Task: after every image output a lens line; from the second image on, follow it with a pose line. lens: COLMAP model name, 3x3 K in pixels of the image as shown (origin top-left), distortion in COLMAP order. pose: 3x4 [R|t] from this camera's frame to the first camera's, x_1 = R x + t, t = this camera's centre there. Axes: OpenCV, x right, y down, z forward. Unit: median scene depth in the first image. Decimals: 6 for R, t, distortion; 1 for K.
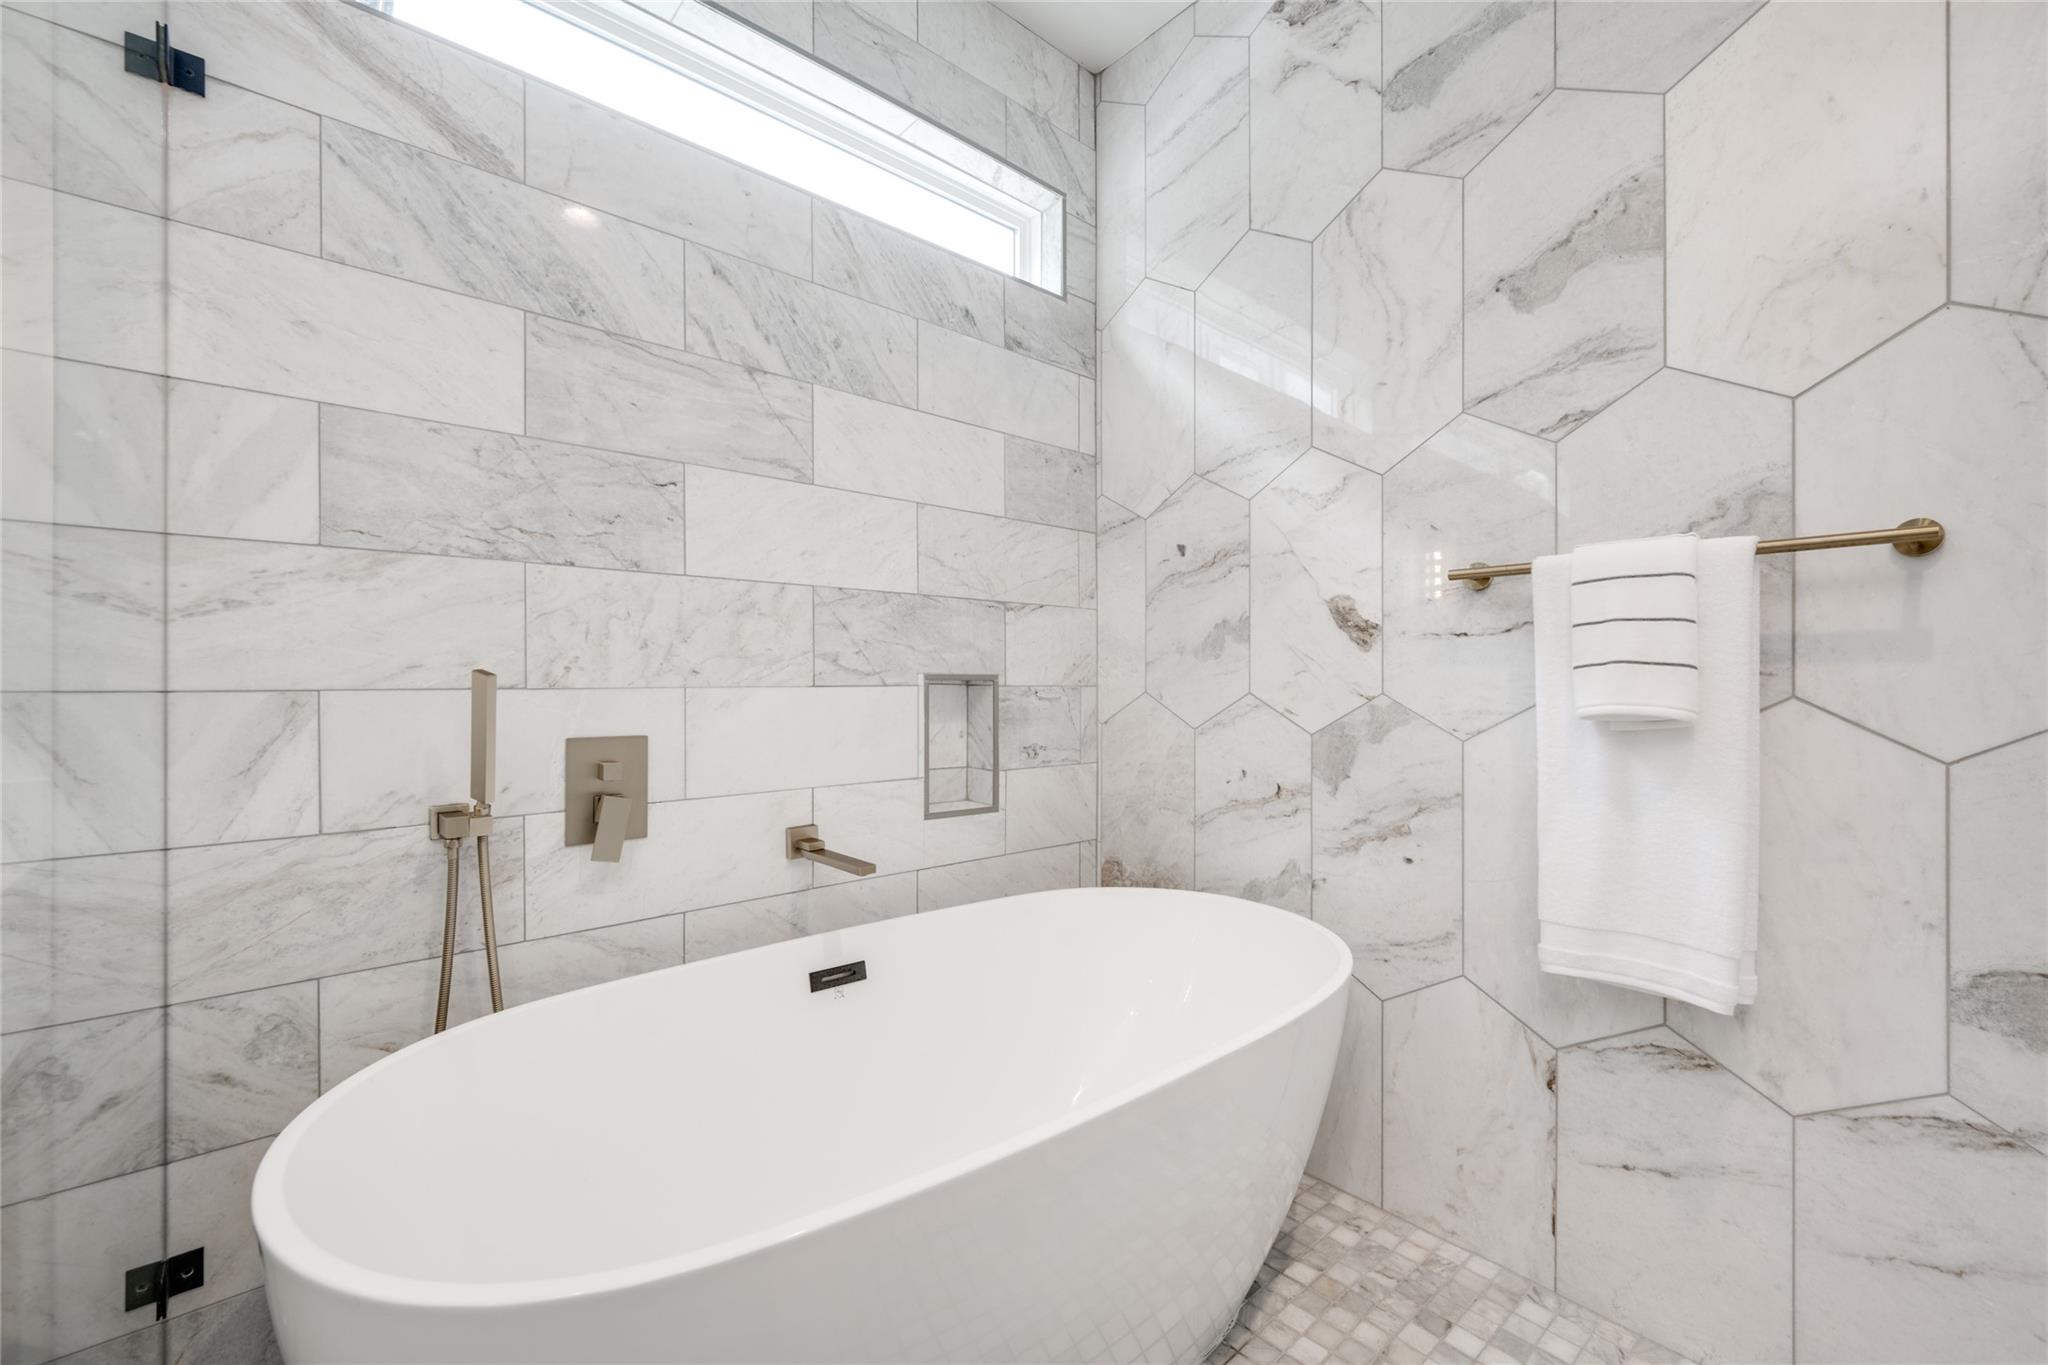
lens RADIAL K [[831.9, 0, 1020.9], [0, 831.9, 686.3], [0, 0, 1]] dist [-0.001575, 0.000292]
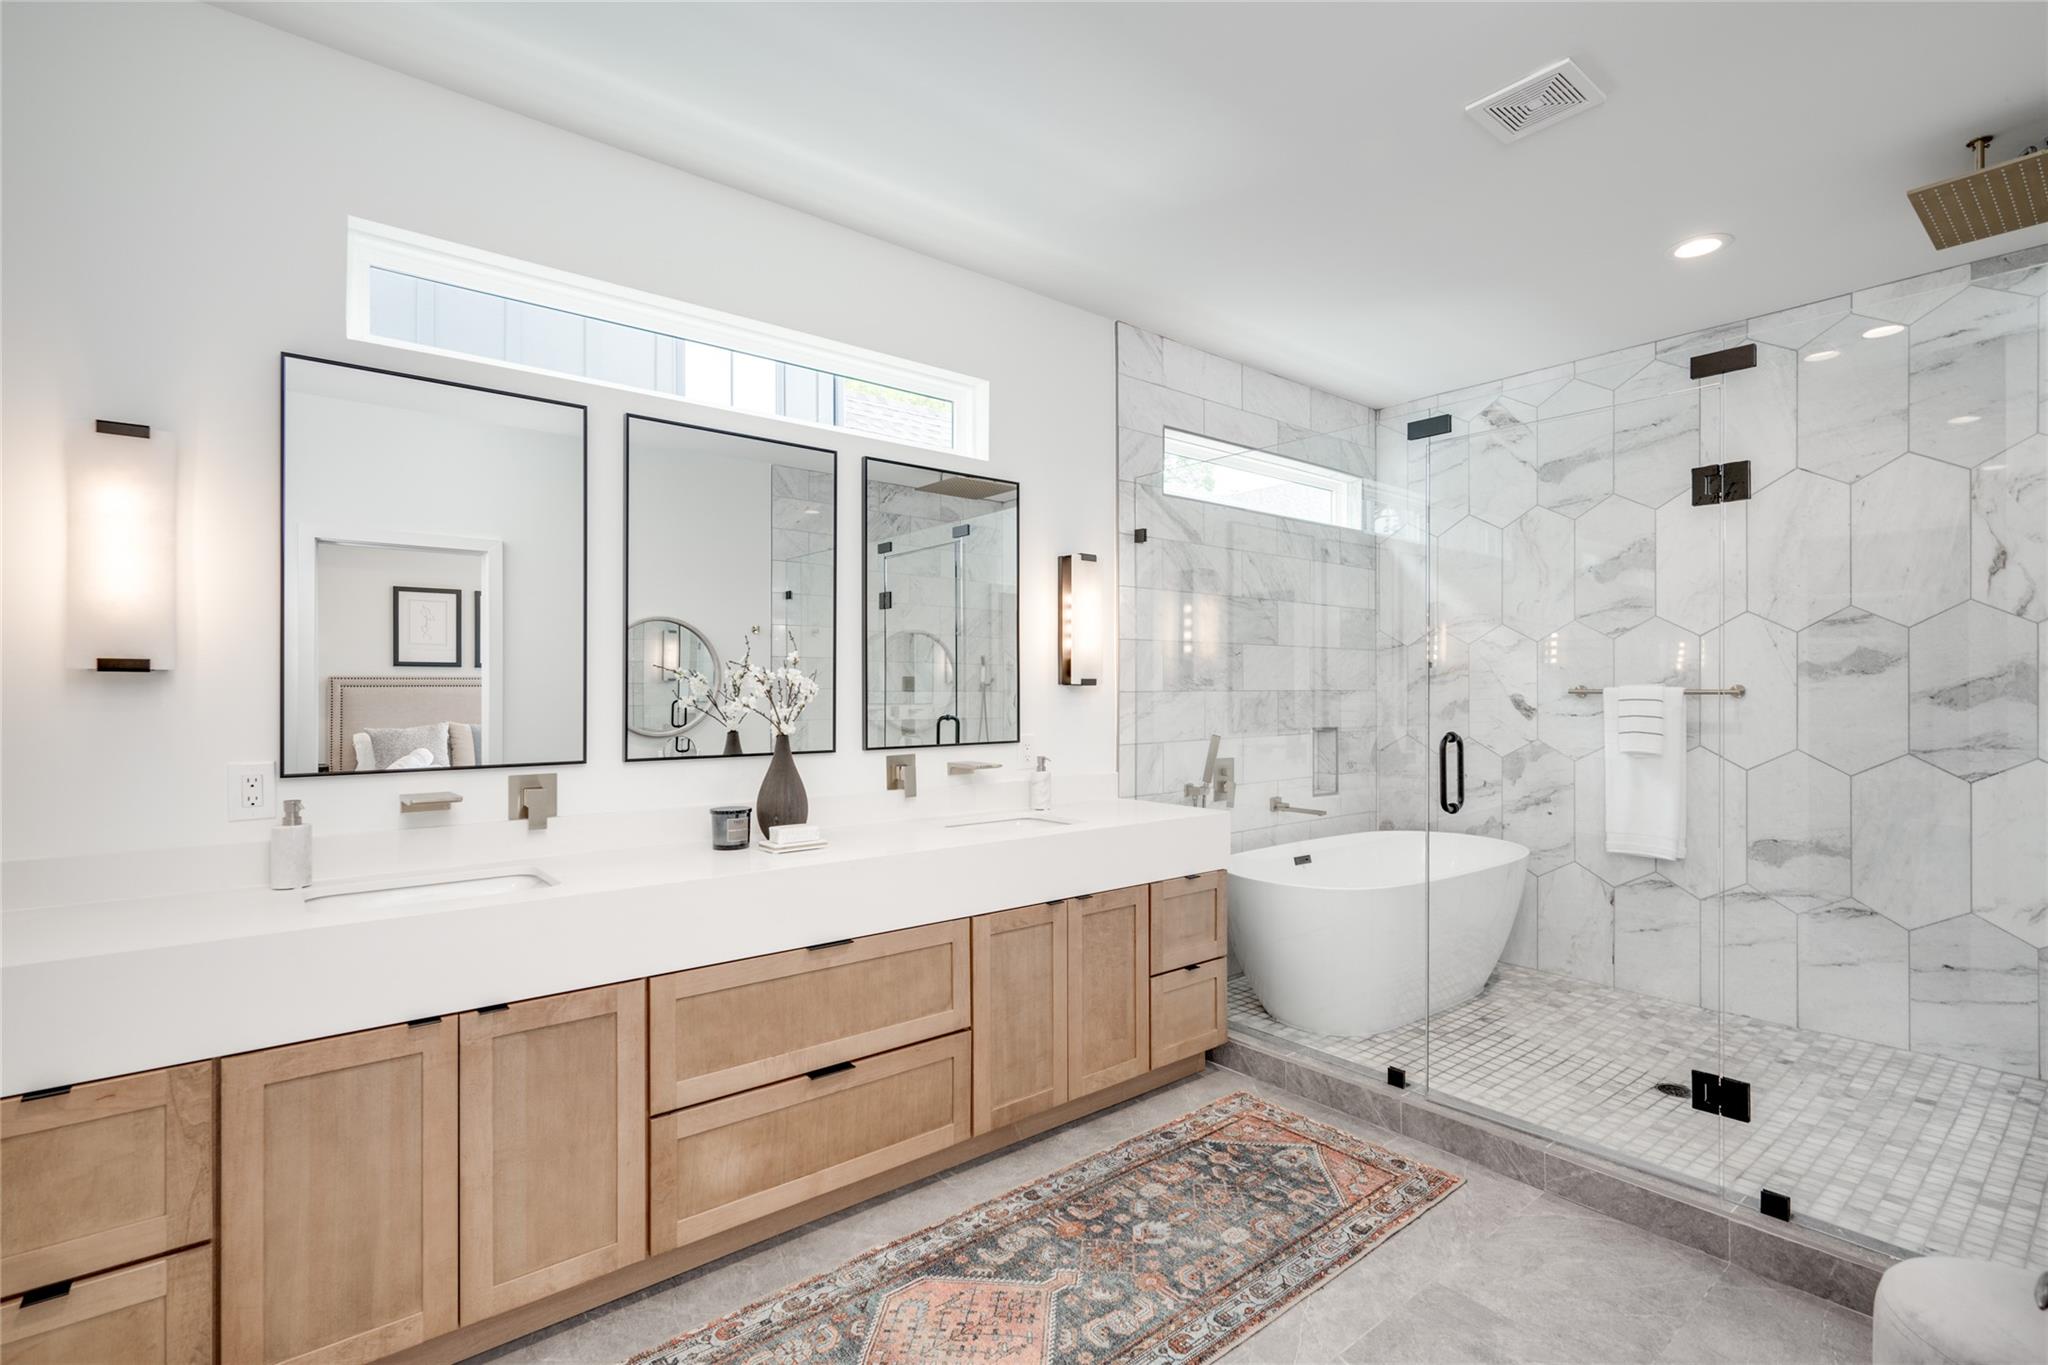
lens RADIAL K [[940.3, 0, 1012.8], [0, 940.3, 690.7], [0, 0, 1]] dist [-0.000740, -0.000058]
pose [[0.999137, 0.000304, -0.041540, -1.066752], [-0.000316, 1.000000, -0.000266, -0.148442], [0.041540, 0.000279, 0.999137, -1.943674]]
